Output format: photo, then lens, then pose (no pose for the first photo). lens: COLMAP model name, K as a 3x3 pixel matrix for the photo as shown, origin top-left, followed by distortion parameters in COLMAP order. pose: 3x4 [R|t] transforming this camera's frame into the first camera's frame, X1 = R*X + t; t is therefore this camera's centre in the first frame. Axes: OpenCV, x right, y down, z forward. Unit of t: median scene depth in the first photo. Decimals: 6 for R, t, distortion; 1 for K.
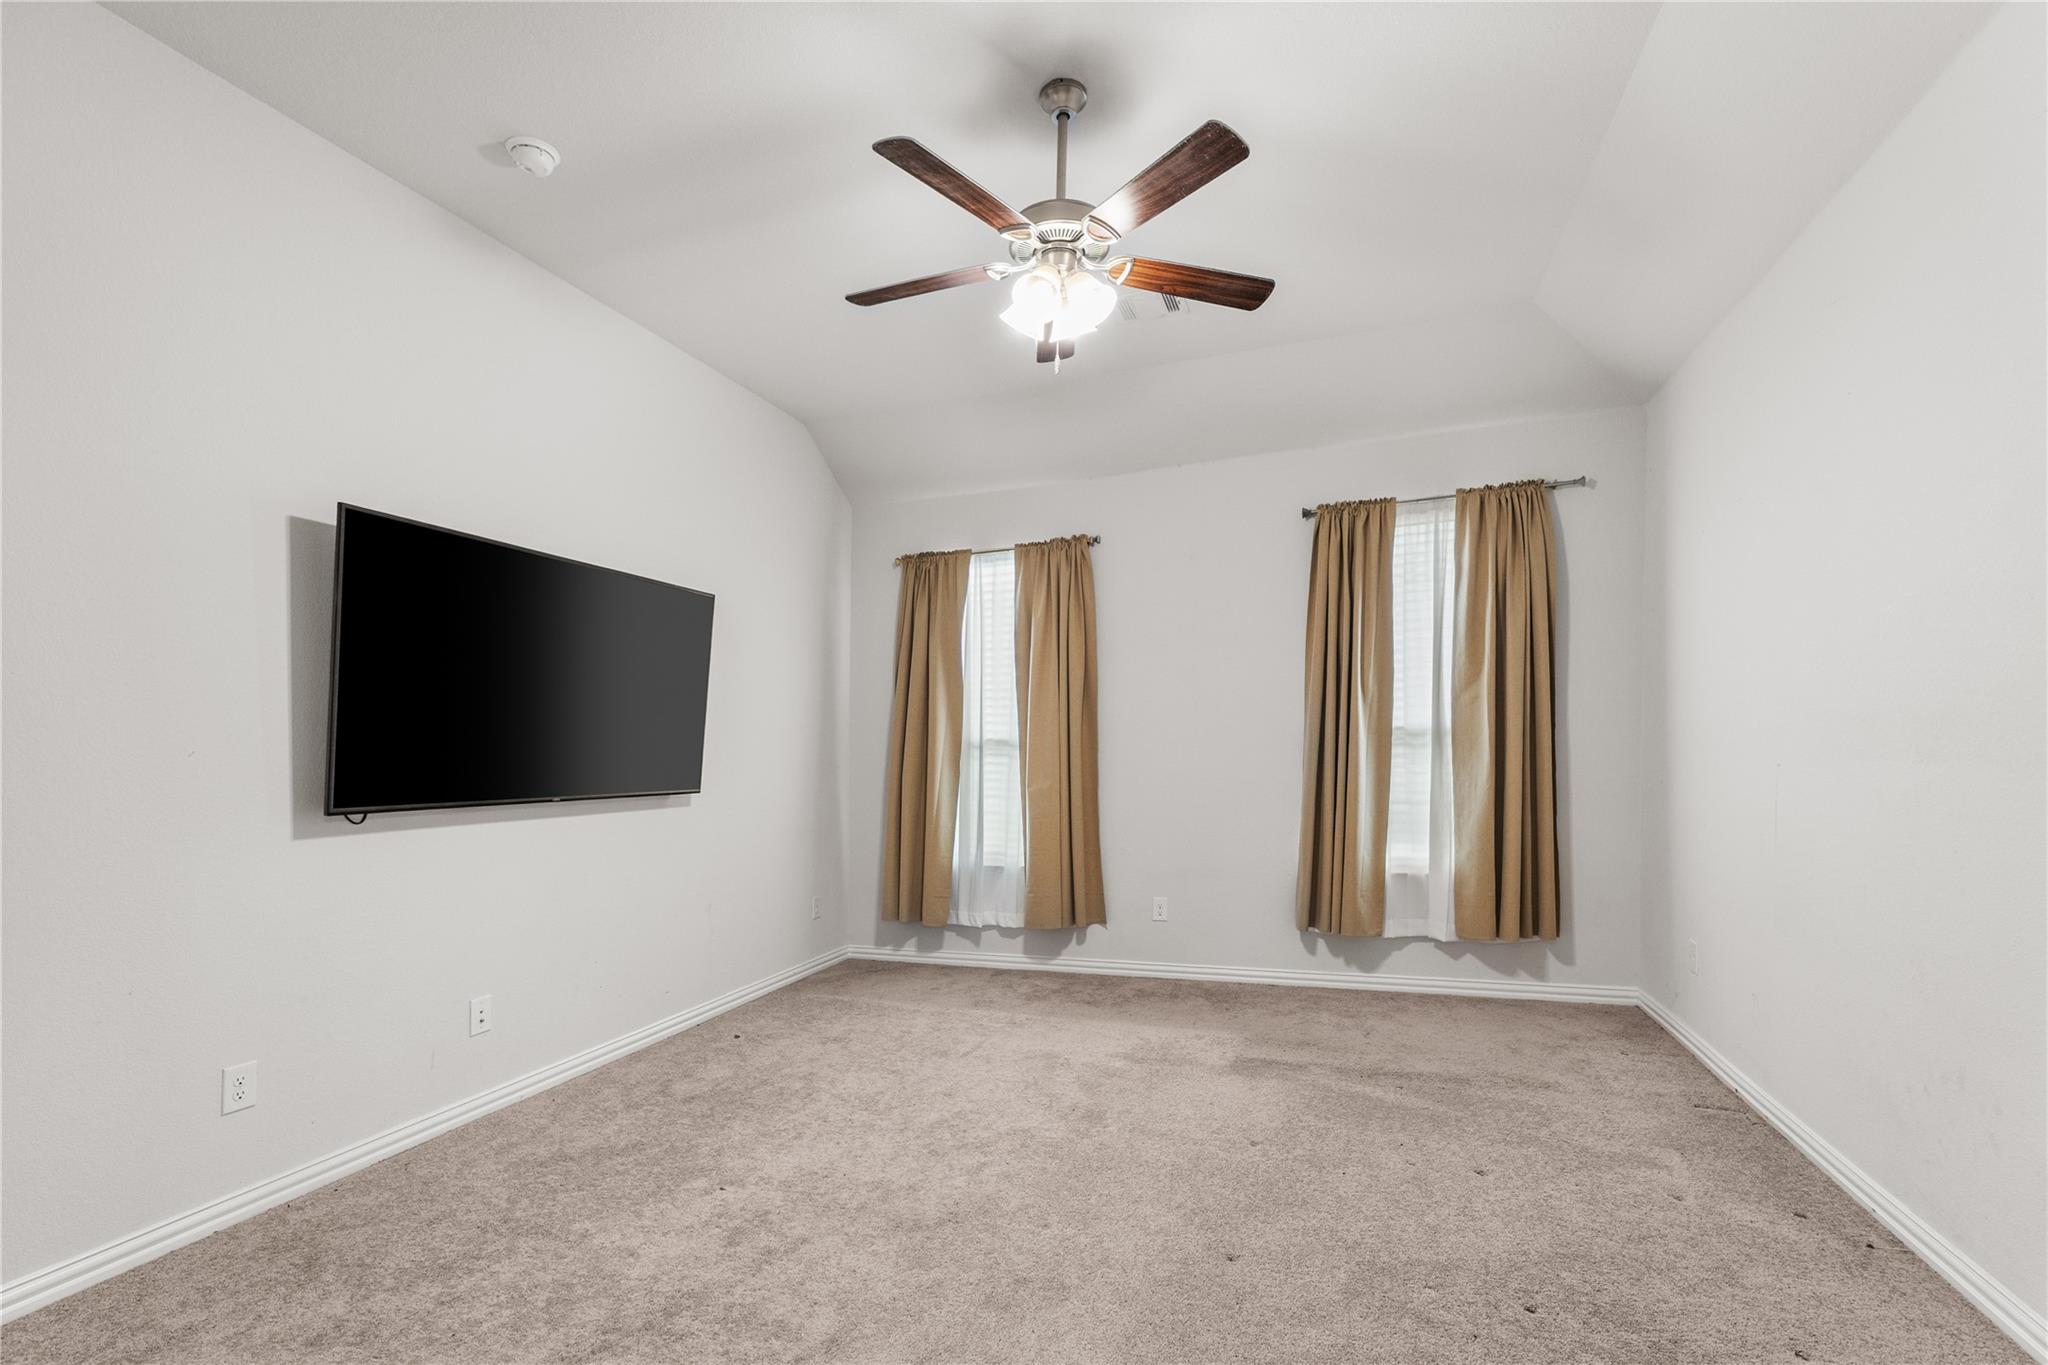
lens RADIAL K [[907.7, 0, 1023.2], [0, 907.7, 728.9], [0, 0, 1]] dist [0.000274, 0.000567]
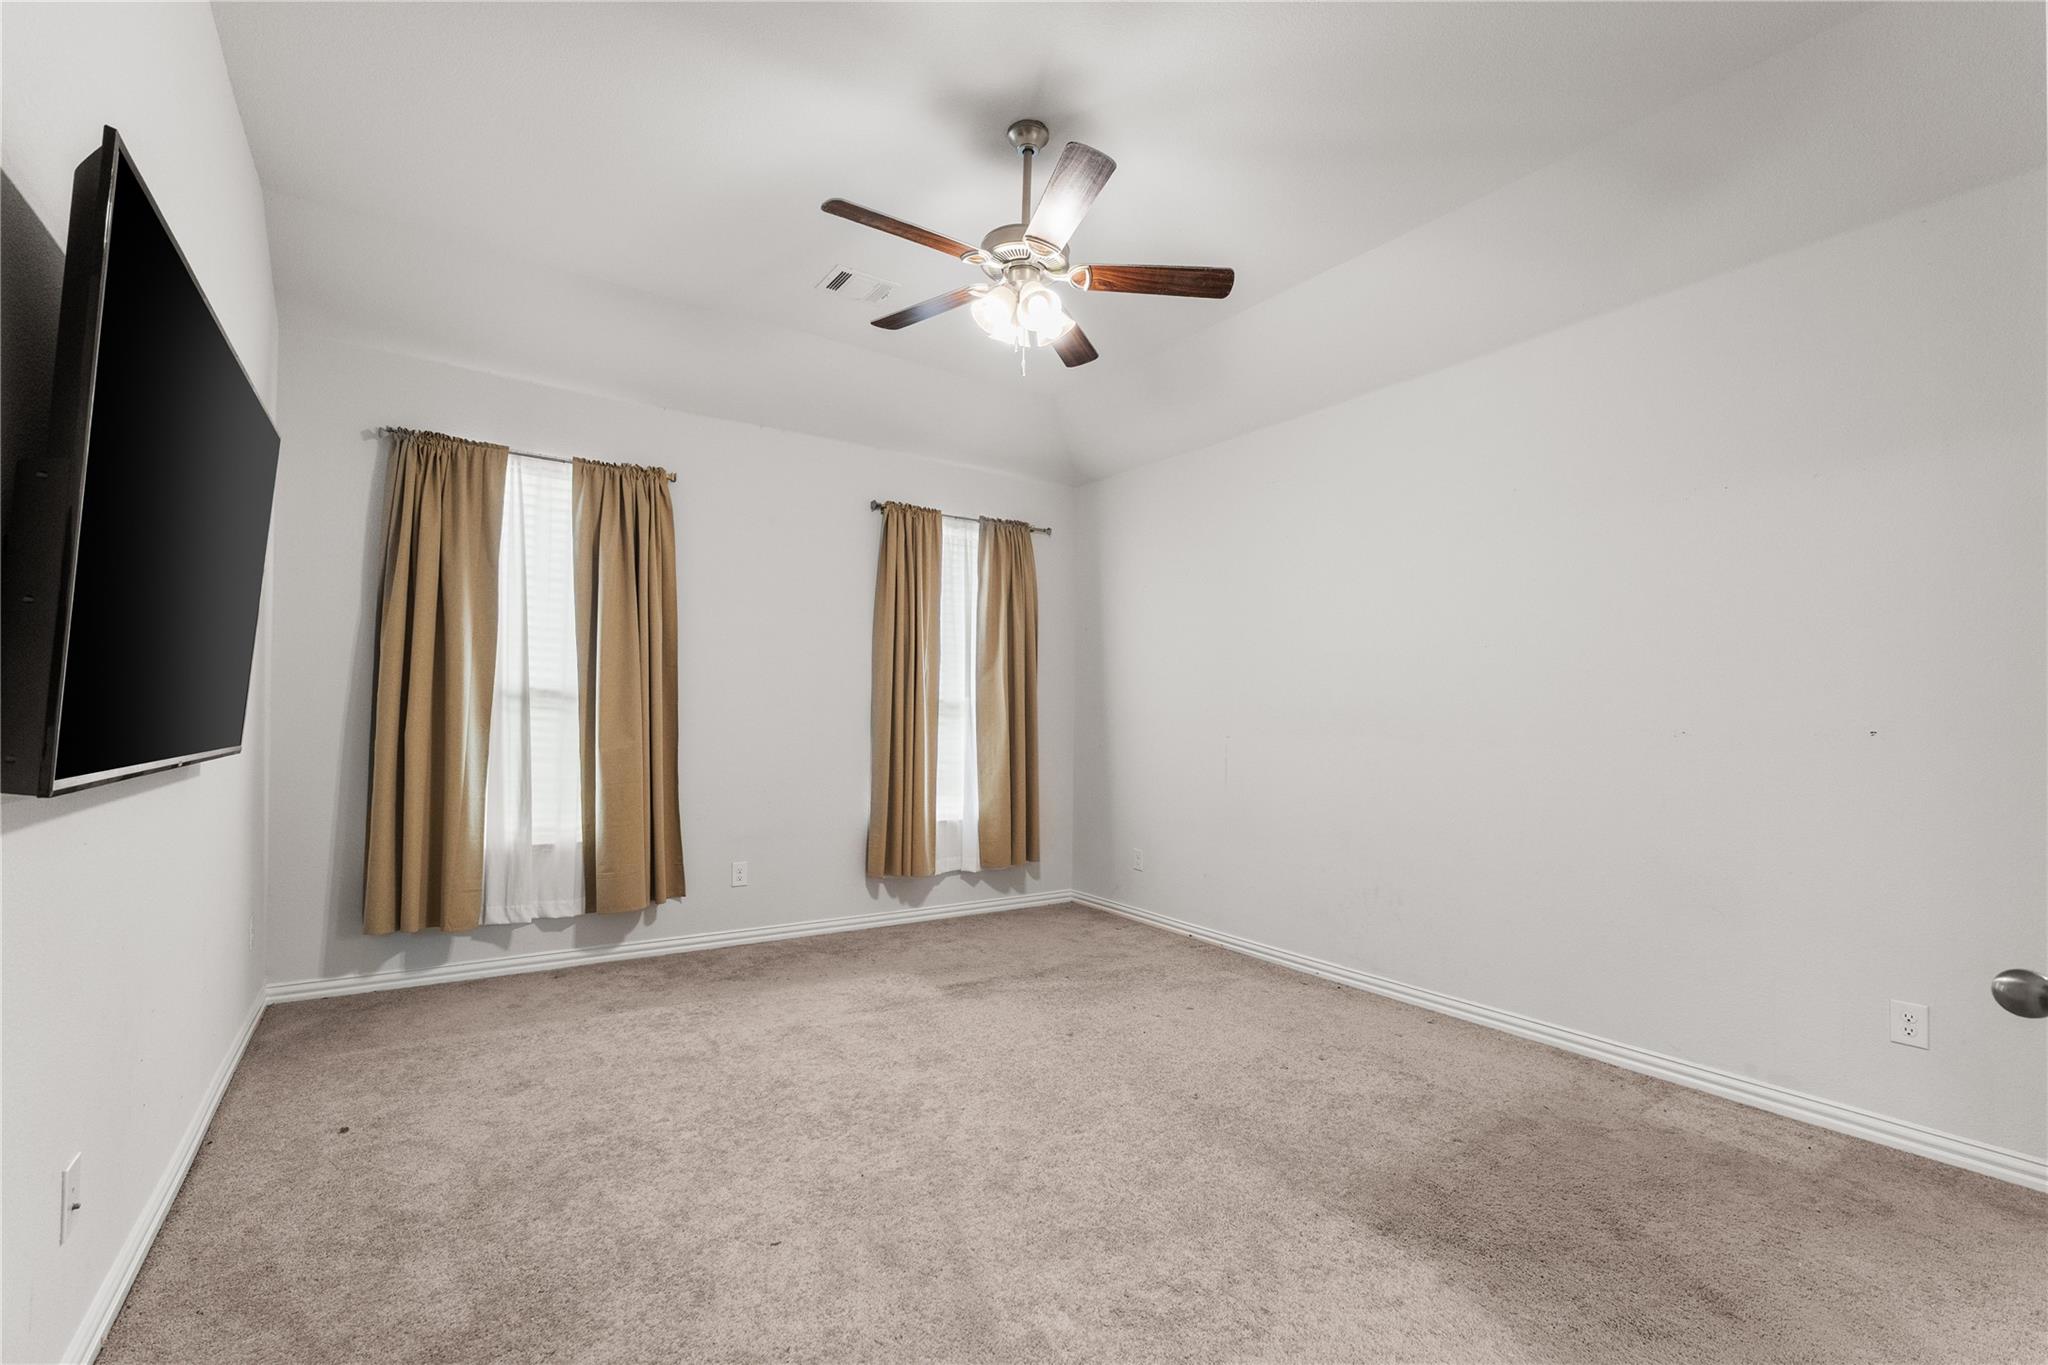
lens RADIAL K [[895.7, 0, 1024.0], [0, 895.7, 682.5], [0, 0, 1]] dist [-0.001815, -0.000053]
pose [[0.587638, 0.065291, 0.806485, -0.489150], [-0.053641, 0.997690, -0.041685, 0.018626], [-0.807344, -0.018765, 0.589783, 0.206353]]
